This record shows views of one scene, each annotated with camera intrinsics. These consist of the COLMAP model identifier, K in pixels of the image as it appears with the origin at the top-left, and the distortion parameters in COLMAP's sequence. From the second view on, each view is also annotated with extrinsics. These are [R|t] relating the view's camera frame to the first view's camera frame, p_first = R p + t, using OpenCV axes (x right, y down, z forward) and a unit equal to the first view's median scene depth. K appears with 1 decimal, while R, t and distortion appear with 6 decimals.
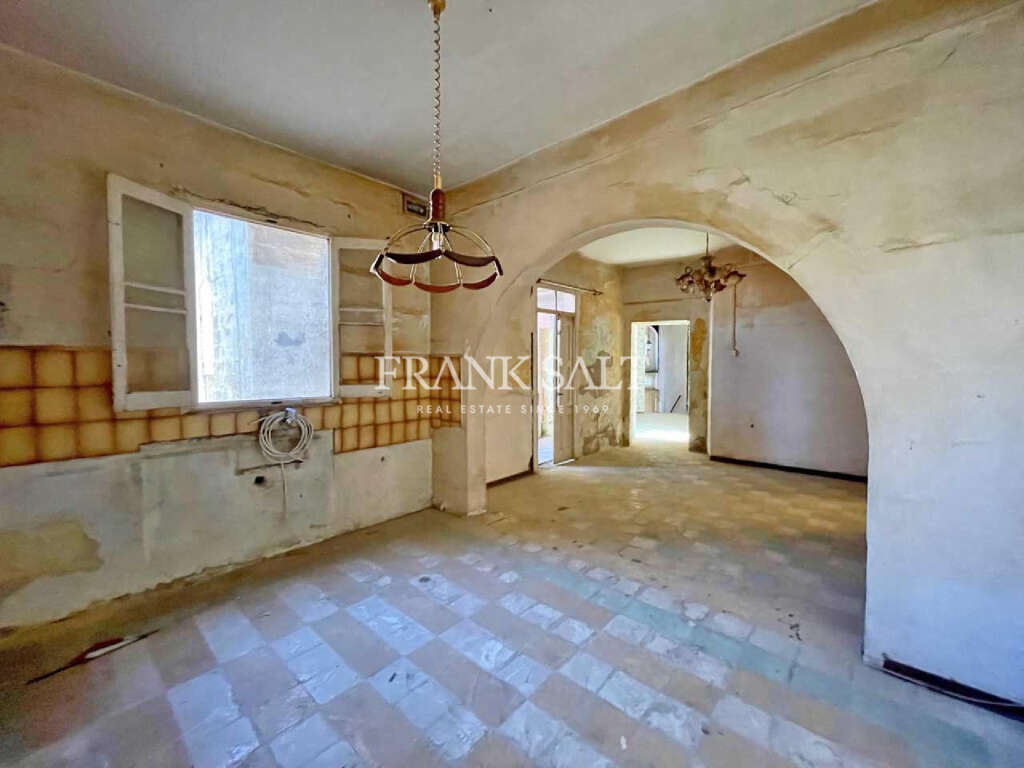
lens RADIAL K [[411.8, 0, 513.6], [0, 411.8, 382.1], [0, 0, 1]] dist [-0.007007, 0.001208]
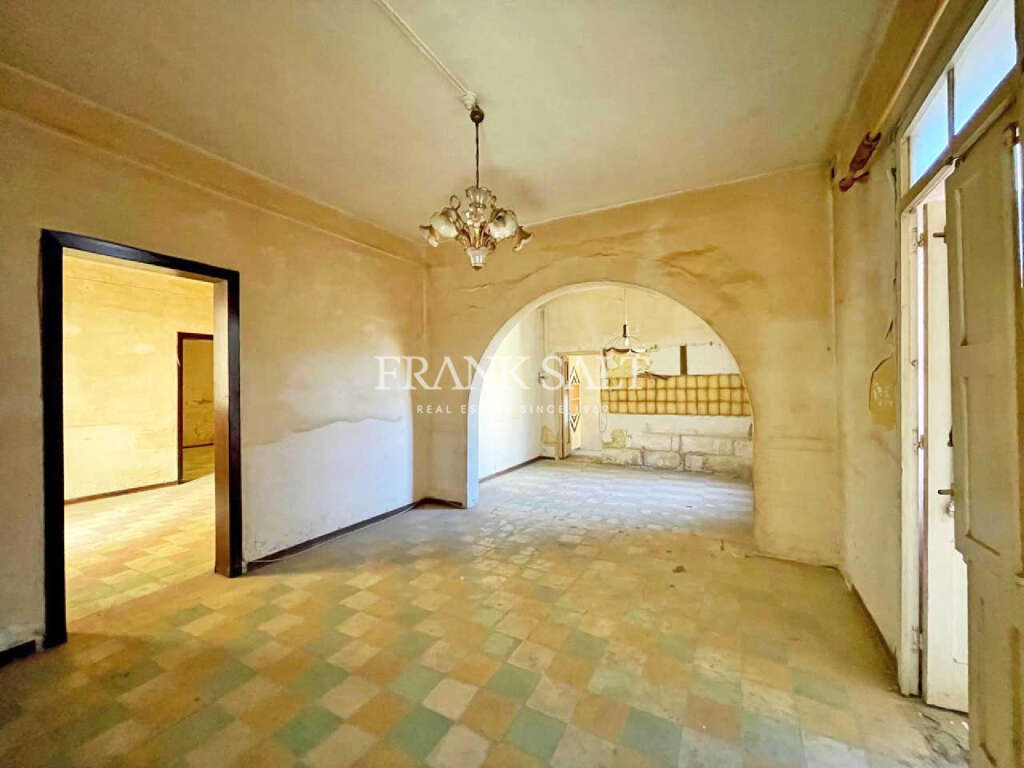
lens RADIAL K [[411.8, 0, 510.6], [0, 411.8, 382.0], [0, 0, 1]] dist [-0.007007, 0.001208]
pose [[-0.975183, 0.009029, -0.221215, 0.728773], [-0.000111, 0.999148, 0.041271, -0.085792], [0.221399, 0.040272, -0.974351, 2.059772]]
